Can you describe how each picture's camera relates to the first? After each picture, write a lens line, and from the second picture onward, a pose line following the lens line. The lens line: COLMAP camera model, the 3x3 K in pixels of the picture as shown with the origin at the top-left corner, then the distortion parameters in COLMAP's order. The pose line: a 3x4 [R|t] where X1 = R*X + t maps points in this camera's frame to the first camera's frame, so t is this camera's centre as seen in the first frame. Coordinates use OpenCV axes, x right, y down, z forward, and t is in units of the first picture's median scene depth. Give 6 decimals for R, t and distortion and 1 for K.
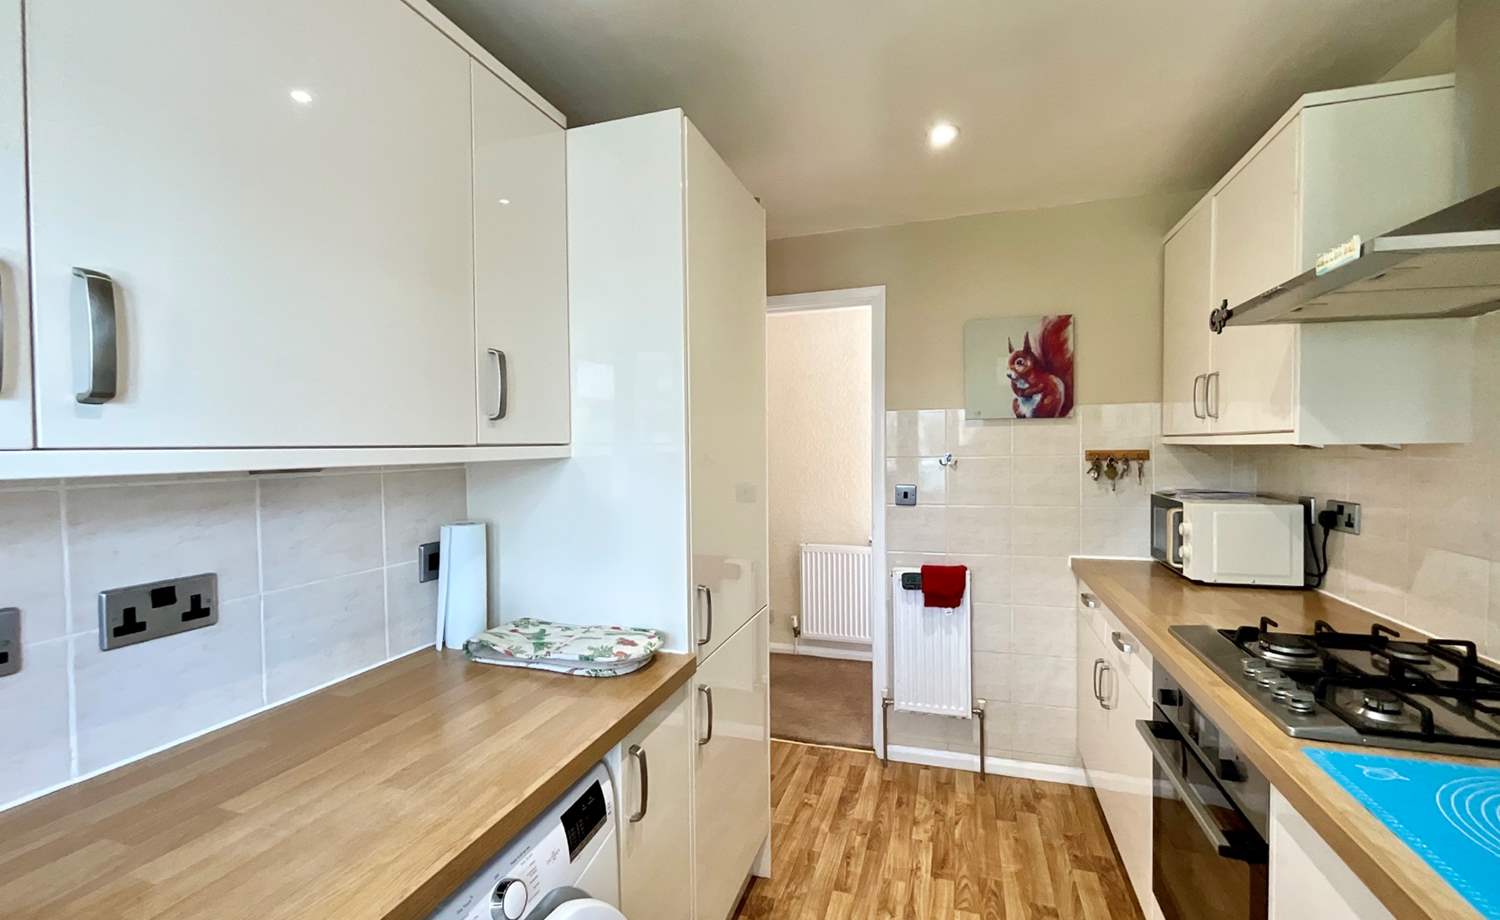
lens RADIAL K [[611.7, 0, 753.2], [0, 611.7, 458.1], [0, 0, 1]] dist [-0.000106, 0.000640]
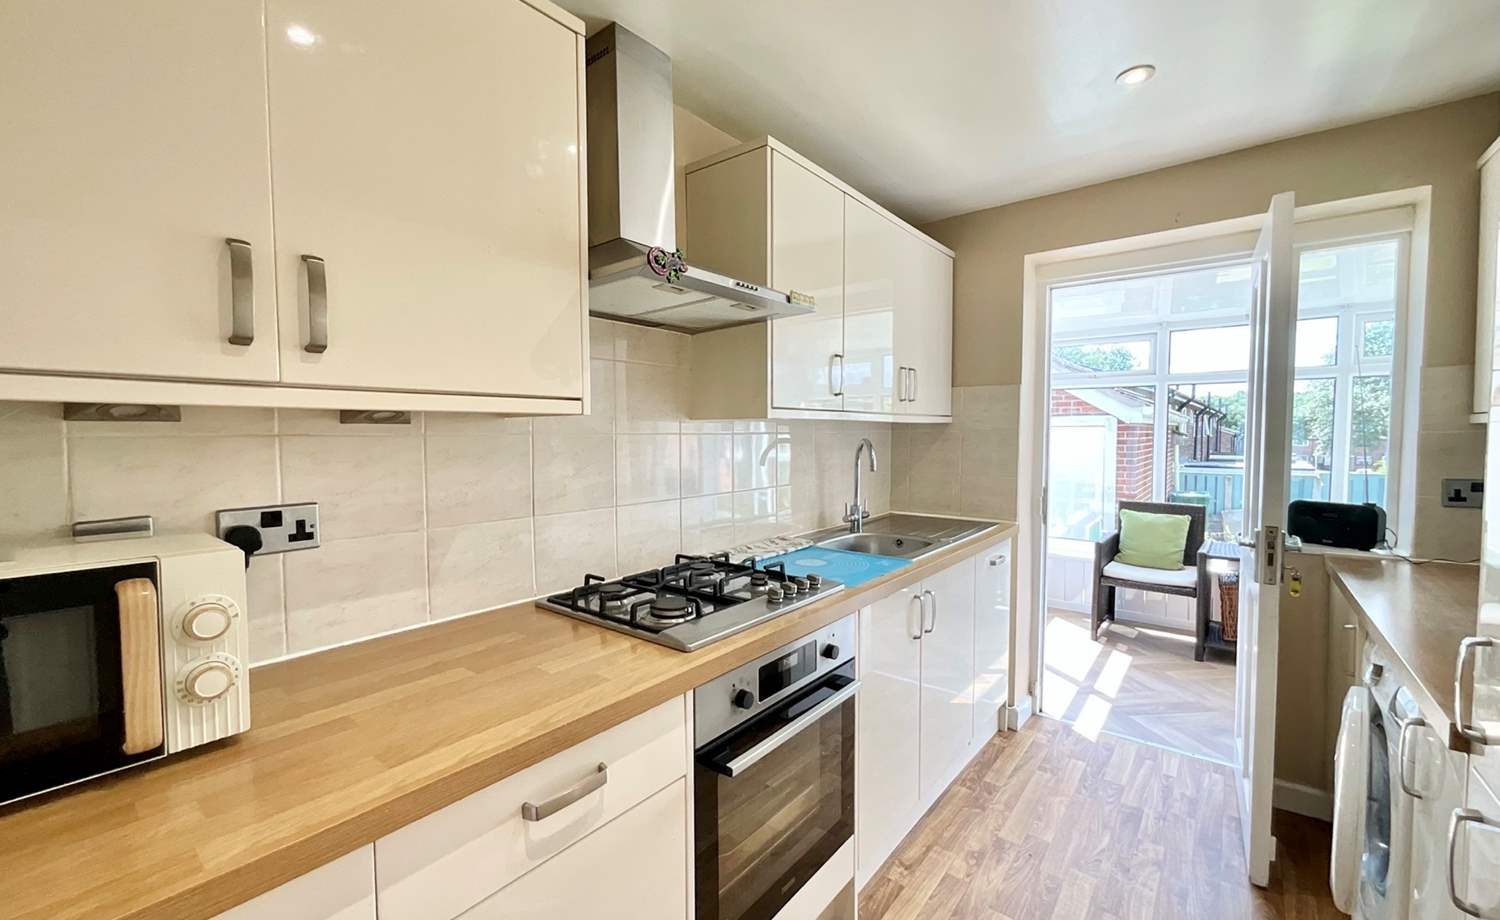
lens RADIAL K [[611.7, 0, 746.2], [0, 611.7, 466.8], [0, 0, 1]] dist [-0.000106, 0.000640]
pose [[-0.940906, -0.008789, 0.338553, 0.498461], [0.013793, 0.997839, 0.064238, -0.007826], [-0.338386, 0.065112, -0.938752, 1.870957]]
